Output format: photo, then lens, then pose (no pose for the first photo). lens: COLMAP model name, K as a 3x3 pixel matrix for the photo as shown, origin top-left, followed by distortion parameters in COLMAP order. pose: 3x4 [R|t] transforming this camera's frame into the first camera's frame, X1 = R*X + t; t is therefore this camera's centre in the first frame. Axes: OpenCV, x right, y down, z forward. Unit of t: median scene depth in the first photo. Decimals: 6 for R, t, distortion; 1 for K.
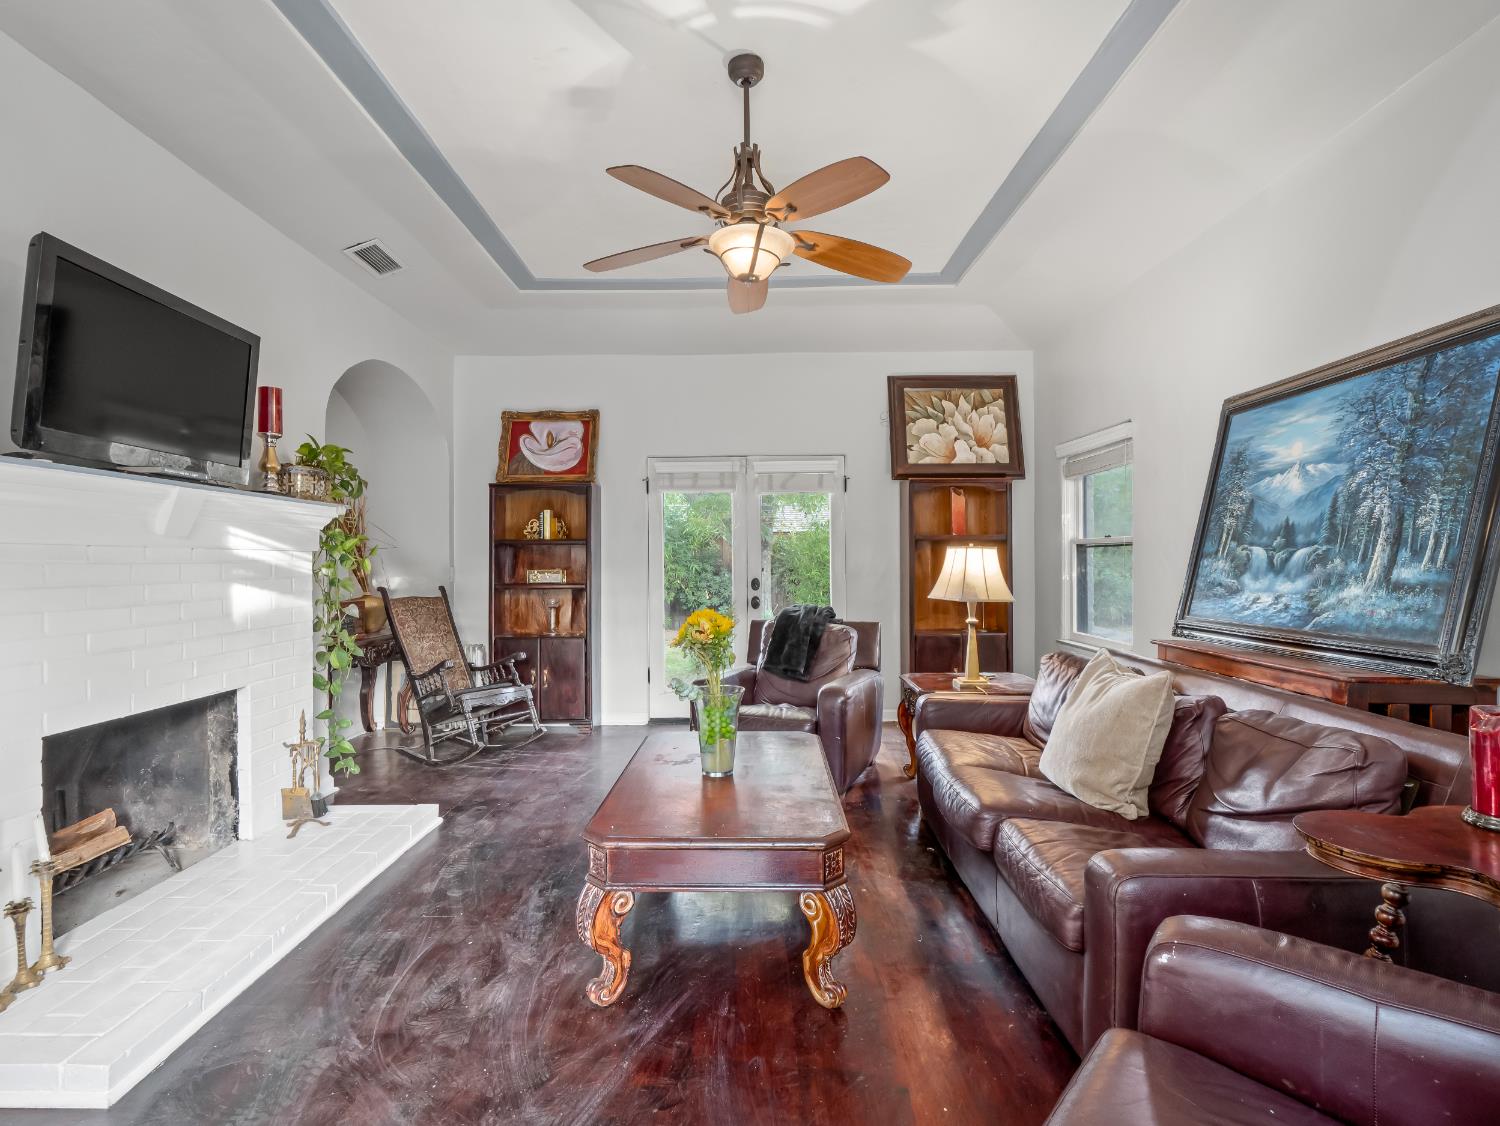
lens RADIAL K [[731.2, 0, 748.6], [0, 731.2, 557.7], [0, 0, 1]] dist [-0.011136, -0.003656]
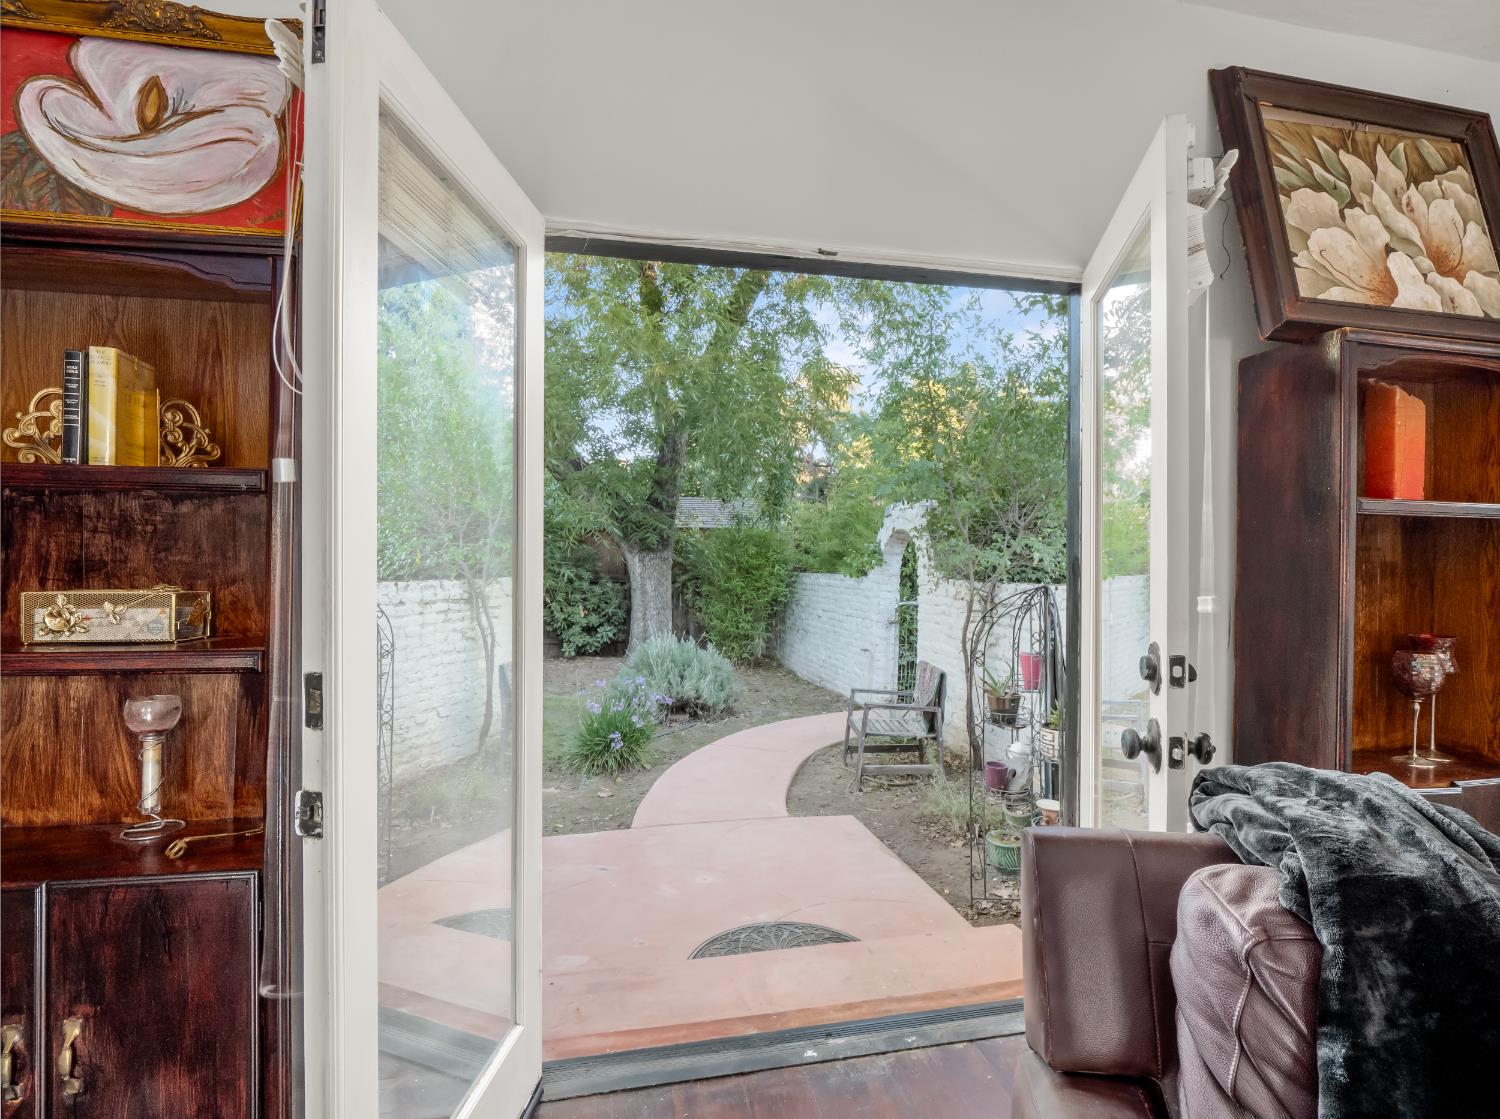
lens RADIAL K [[731.2, 0, 754.2], [0, 731.2, 565.4], [0, 0, 1]] dist [-0.011136, -0.003656]
pose [[0.978434, 0.013443, 0.206121, -0.193579], [-0.014158, 0.999898, 0.001996, 0.006998], [-0.206073, -0.004871, 0.978524, 1.249229]]
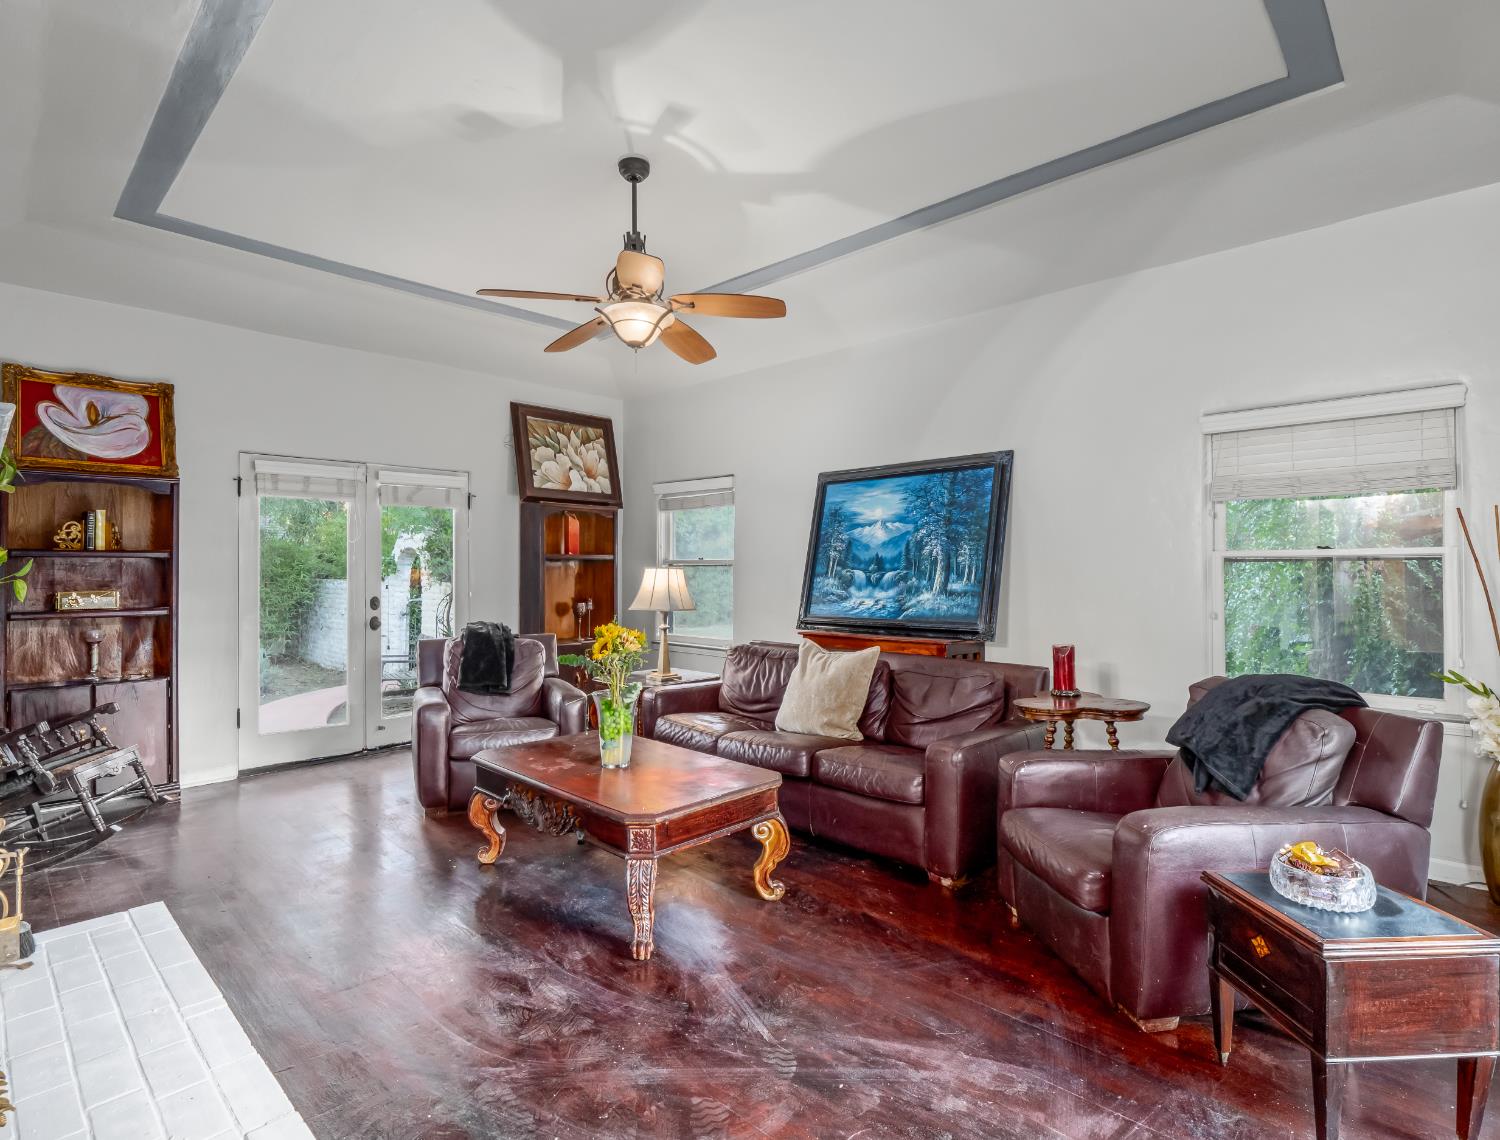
lens RADIAL K [[746.2, 0, 739.9], [0, 746.2, 561.6], [0, 0, 1]] dist [-0.010472, -0.001604]
pose [[0.695563, 0.011586, 0.718371, -0.632923], [-0.004240, 0.999919, -0.012022, -0.012437], [-0.718452, 0.005316, 0.695556, 0.028335]]
